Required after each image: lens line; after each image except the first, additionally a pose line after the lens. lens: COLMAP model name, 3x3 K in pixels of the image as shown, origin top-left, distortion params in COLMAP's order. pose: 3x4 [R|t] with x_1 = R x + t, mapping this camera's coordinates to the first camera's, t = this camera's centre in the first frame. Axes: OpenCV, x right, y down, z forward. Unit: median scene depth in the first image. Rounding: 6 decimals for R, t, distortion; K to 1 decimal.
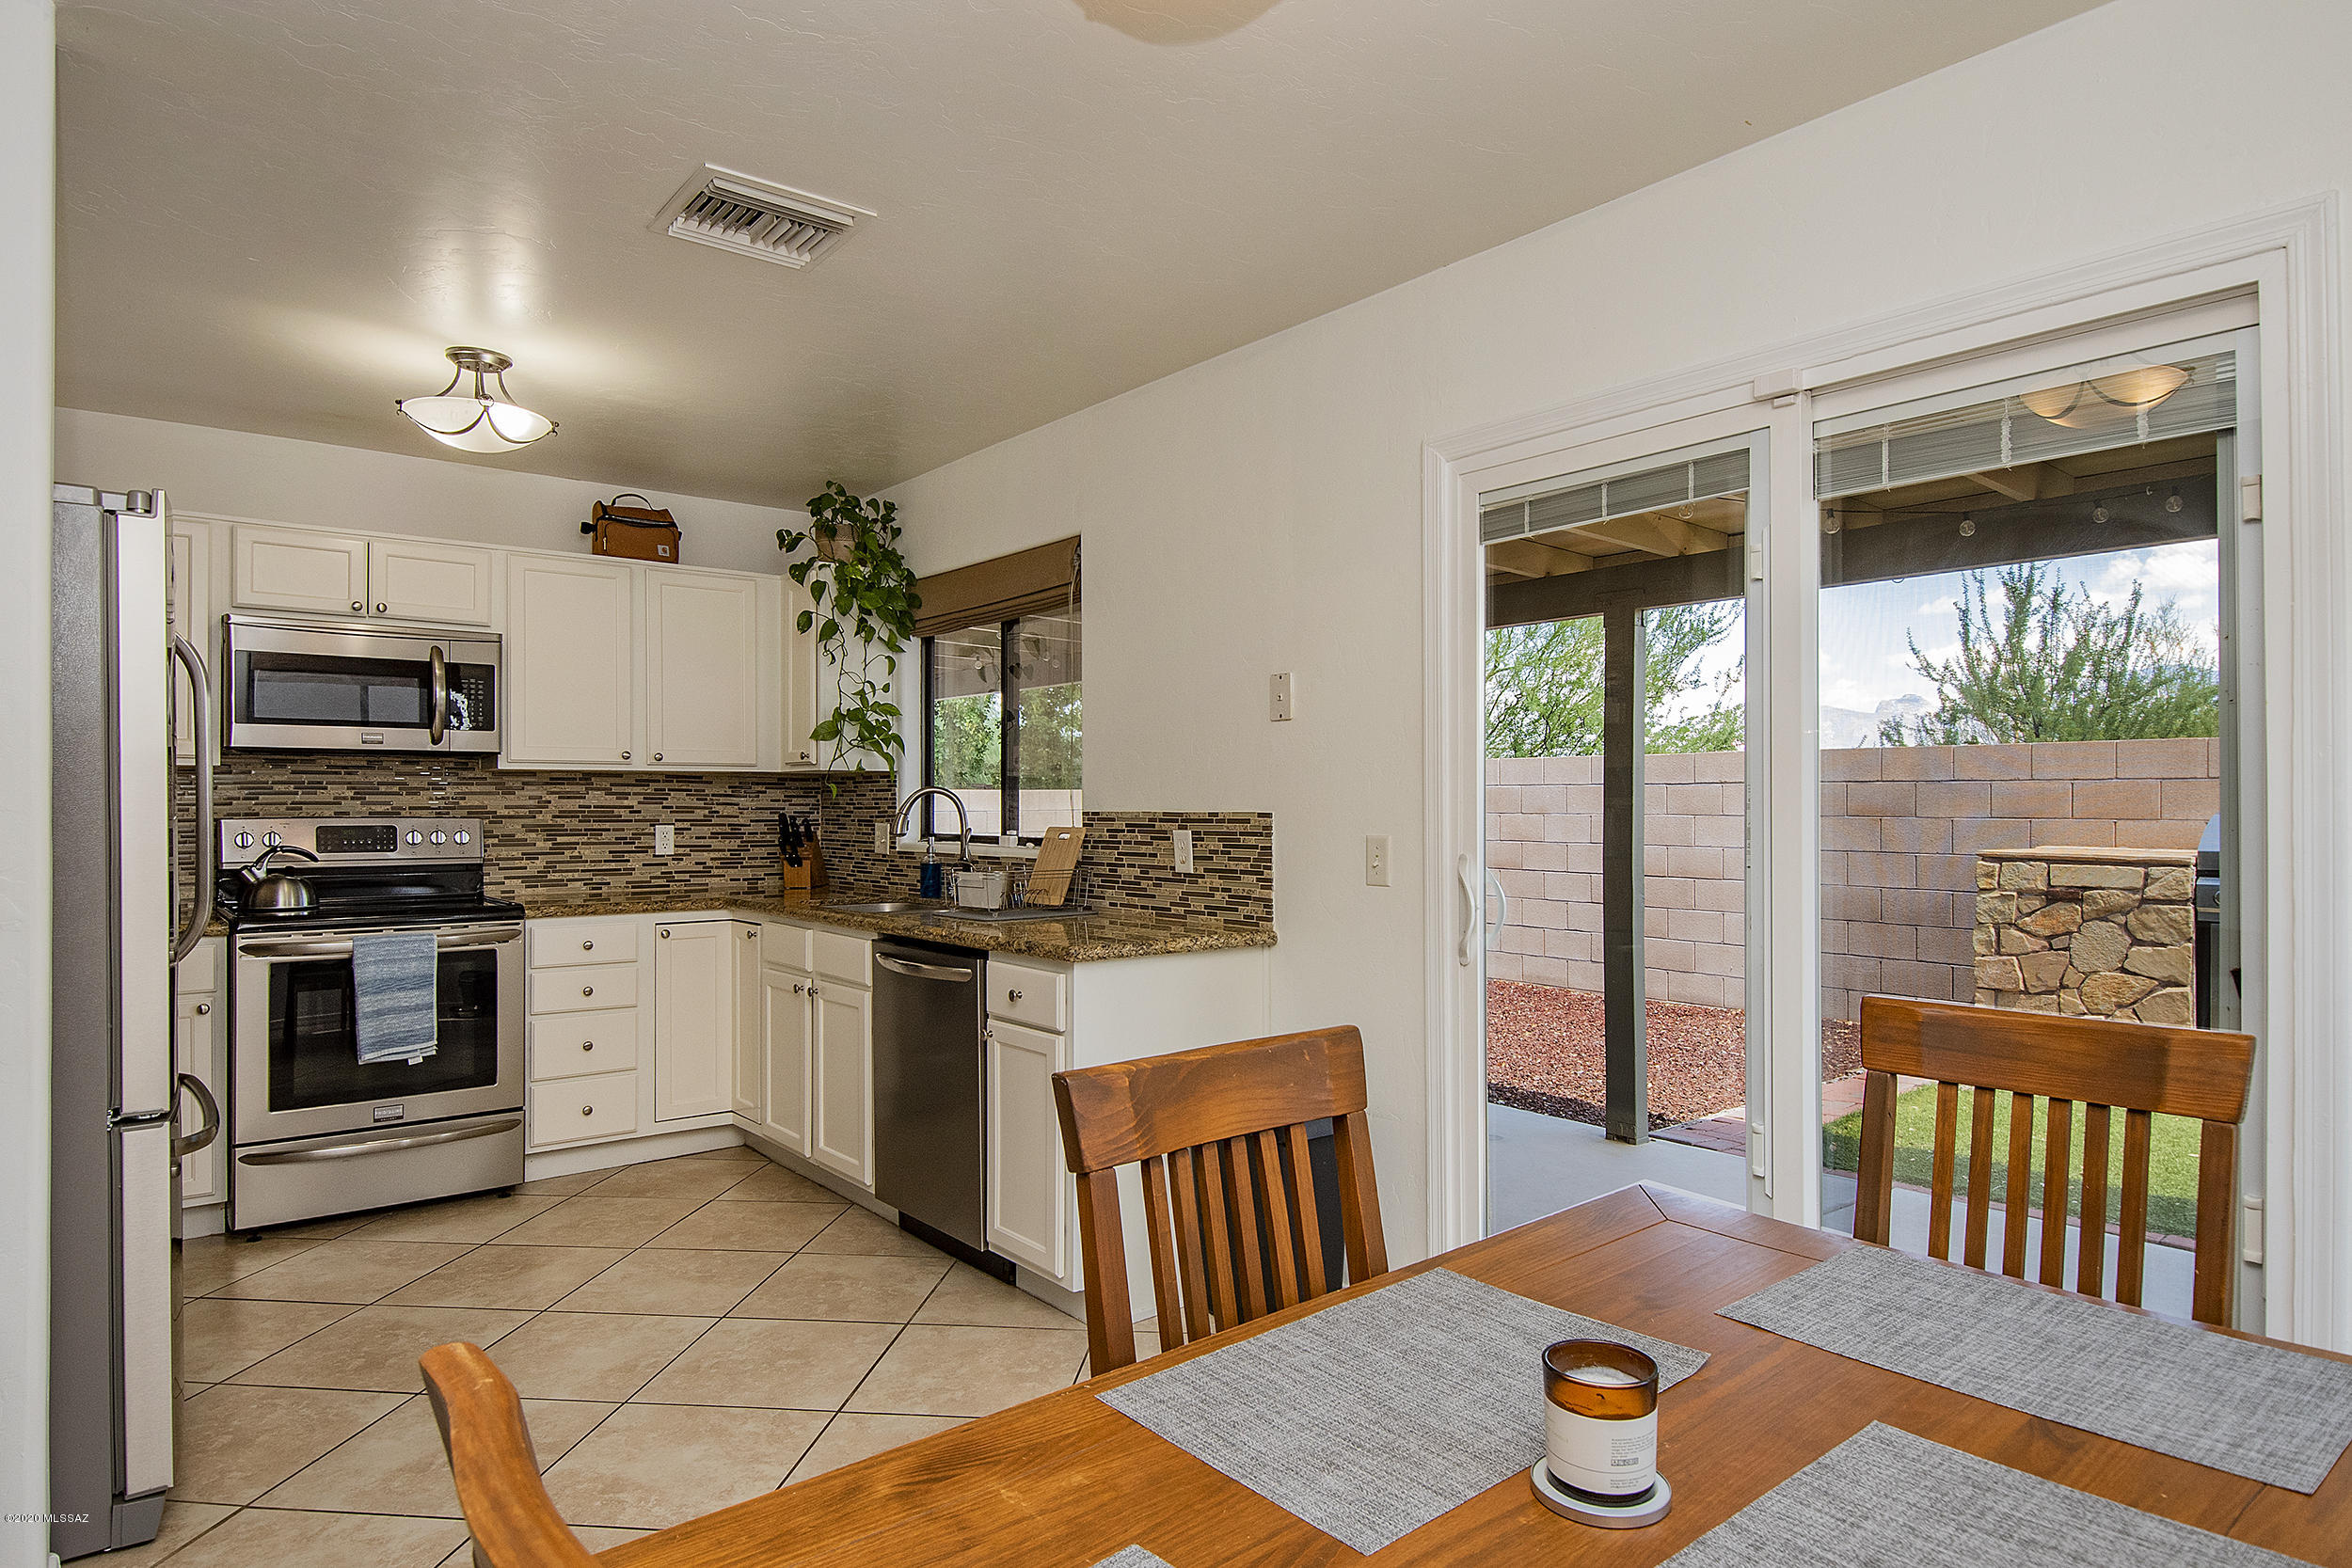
lens RADIAL K [[1330.1, 0, 1196.9], [0, 1330.1, 801.7], [0, 0, 1]] dist [-0.000709, -0.003155]
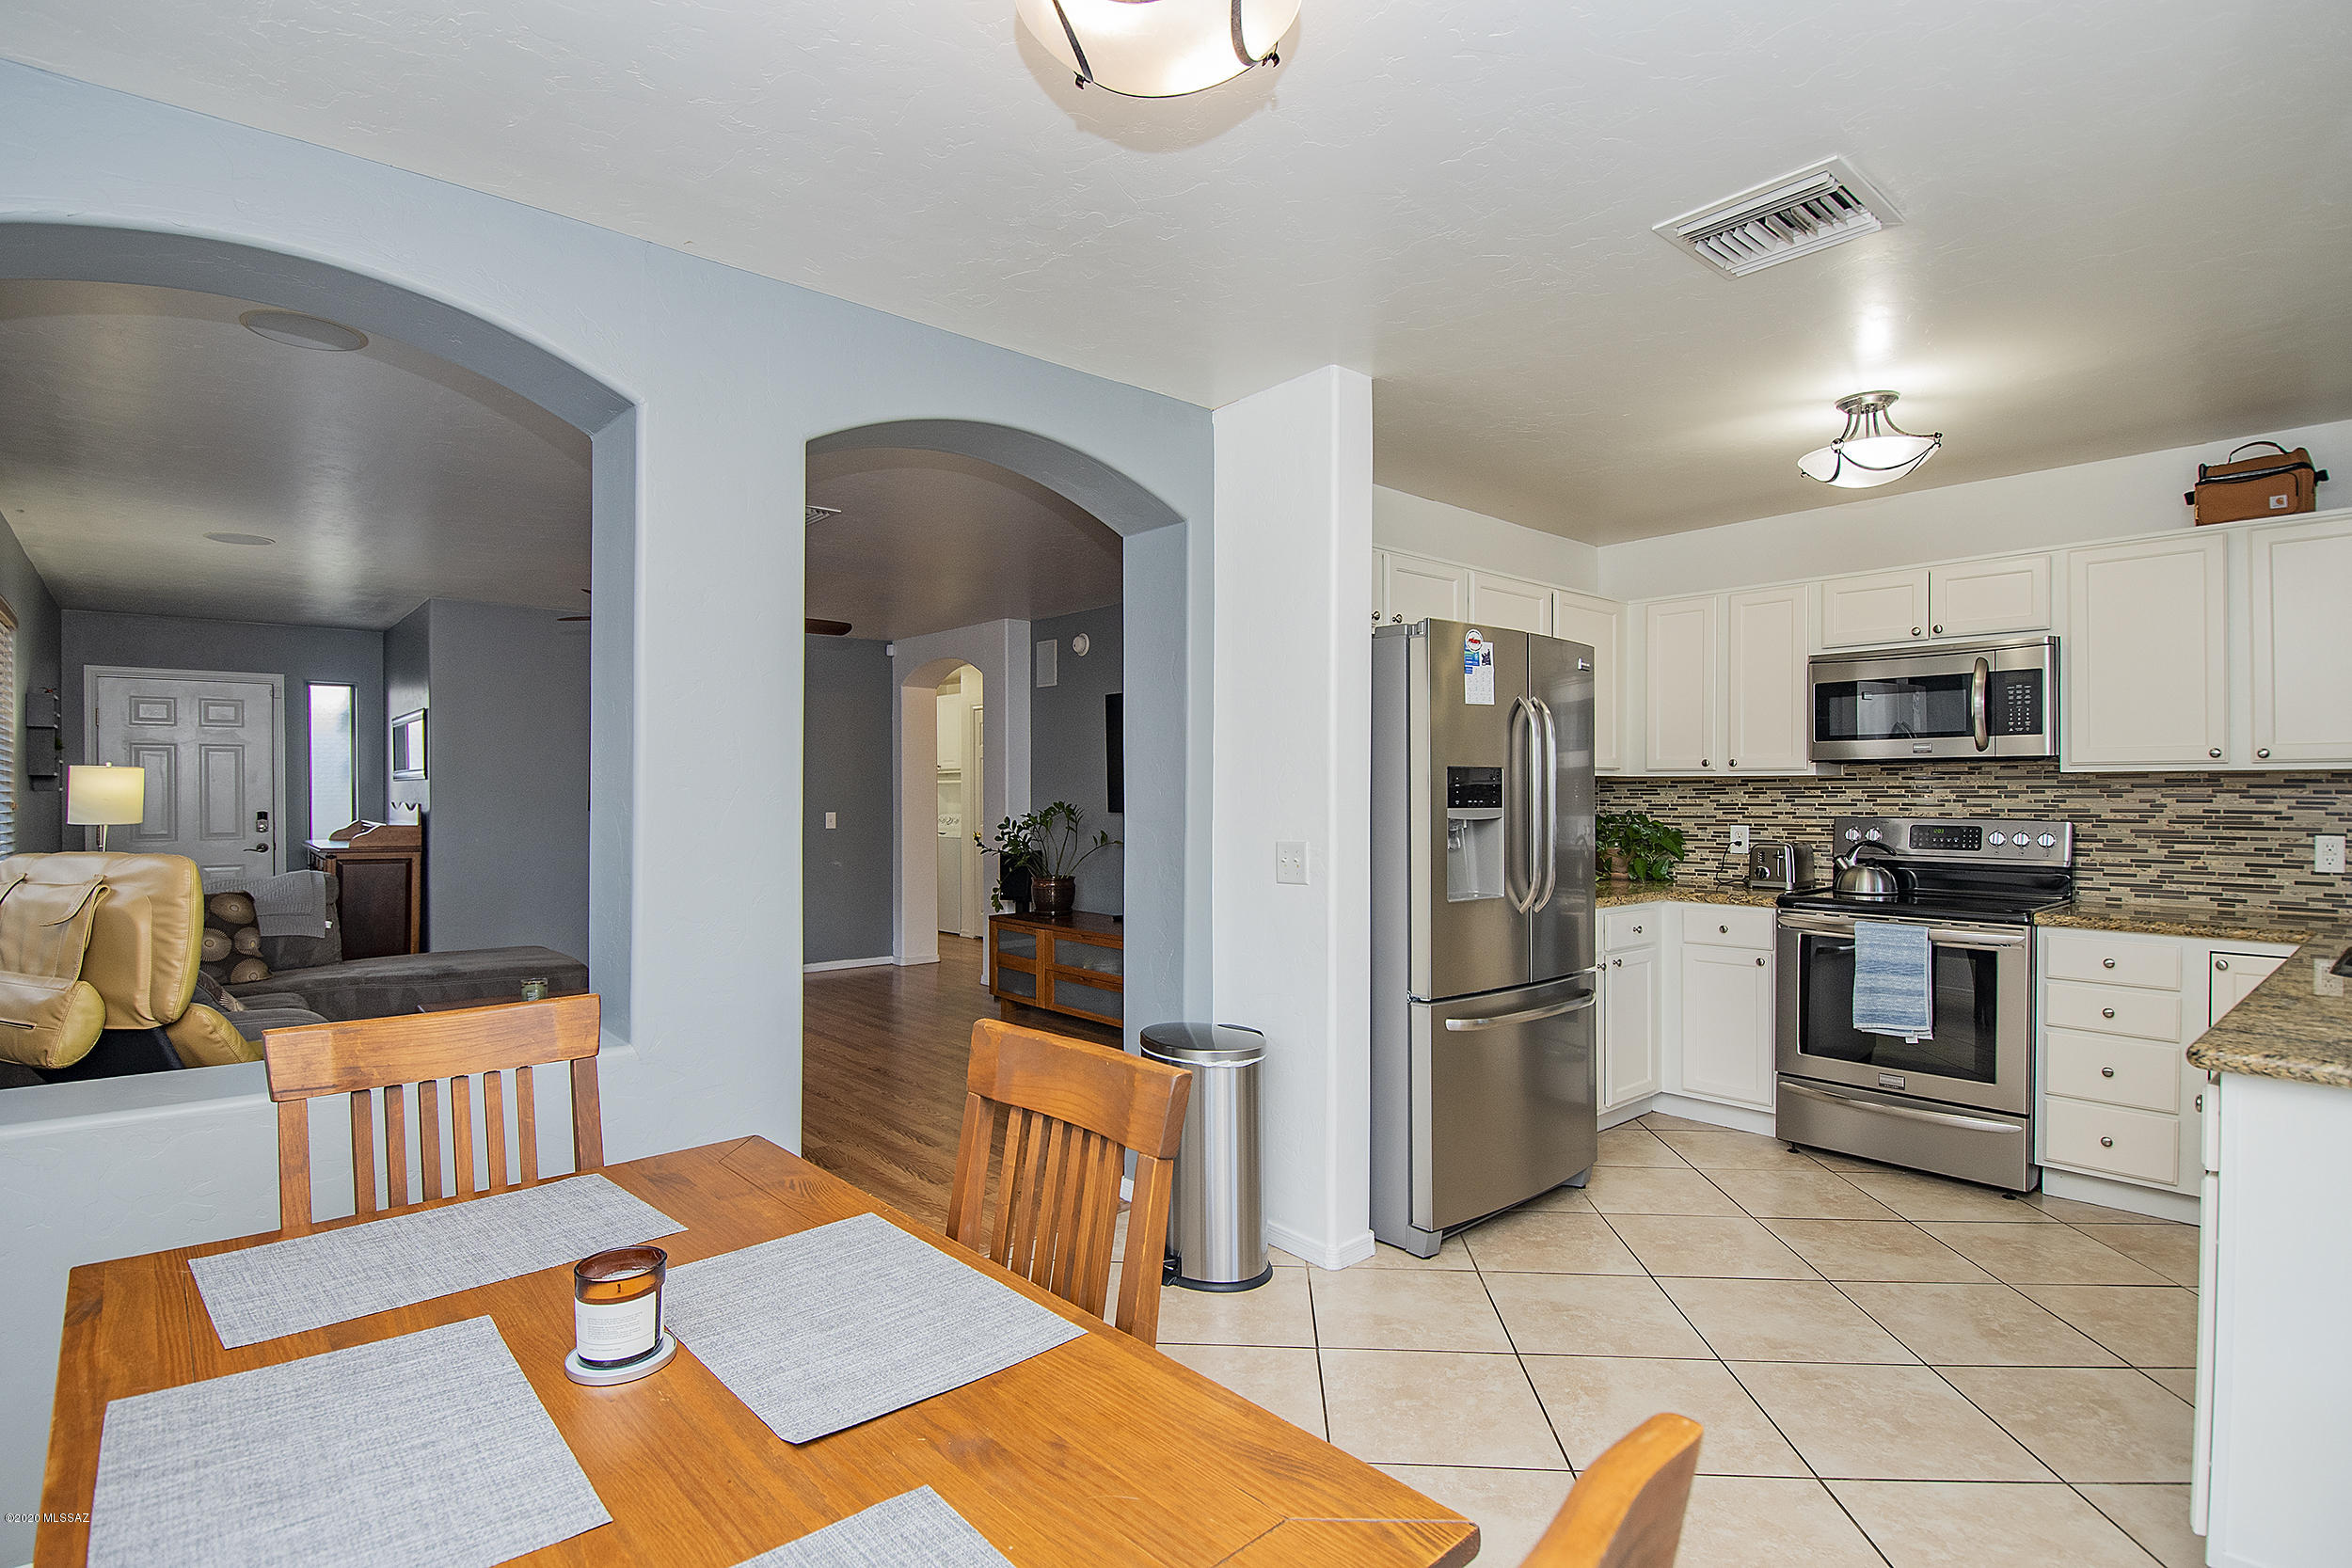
lens RADIAL K [[1149.6, 0, 1172.5], [0, 1149.6, 795.0], [0, 0, 1]] dist [0.004318, -0.017119]
pose [[0.022676, 0.002607, -0.999739, 0.336594], [-0.001321, 0.999996, 0.002578, -0.009860], [0.999742, 0.001262, 0.022680, 0.353887]]
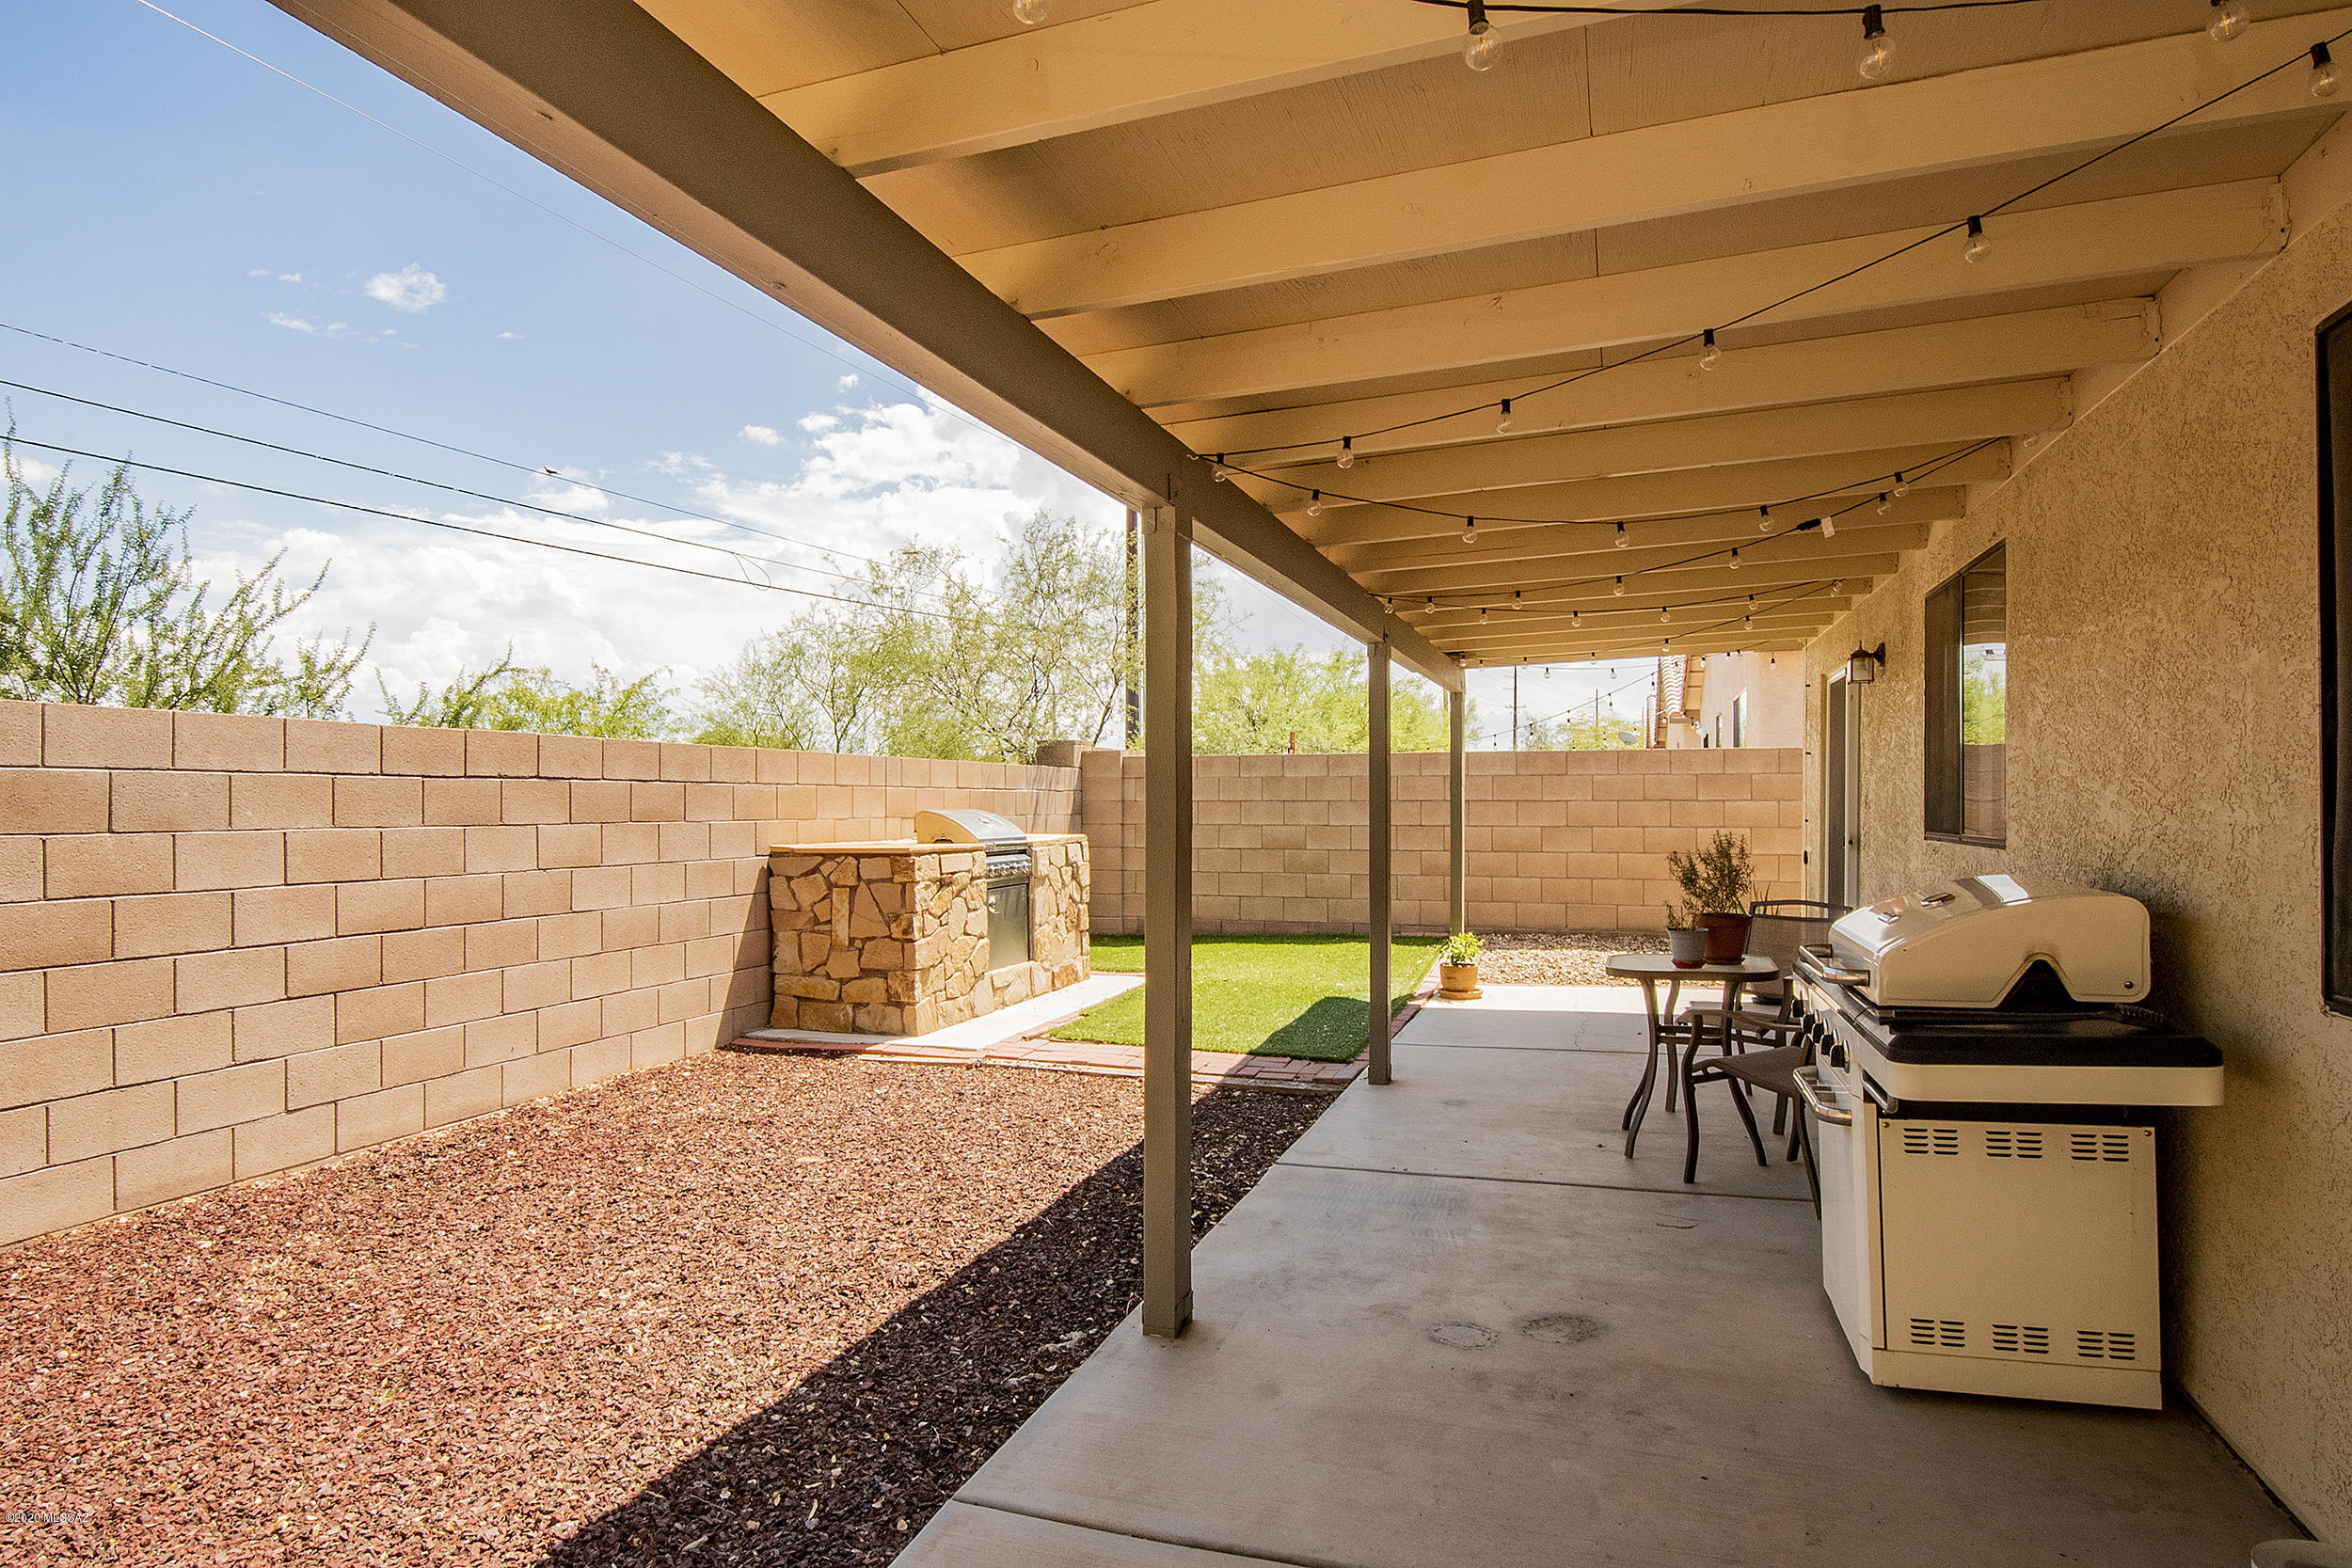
lens RADIAL K [[1330.1, 0, 1166.1], [0, 1330.1, 790.8], [0, 0, 1]] dist [-0.000709, -0.003155]
pose [[-0.519540, 0.011747, 0.854365, -0.817518], [0.010987, 0.999915, -0.007066, -0.001716], [-0.854376, 0.005716, -0.519625, 2.384004]]
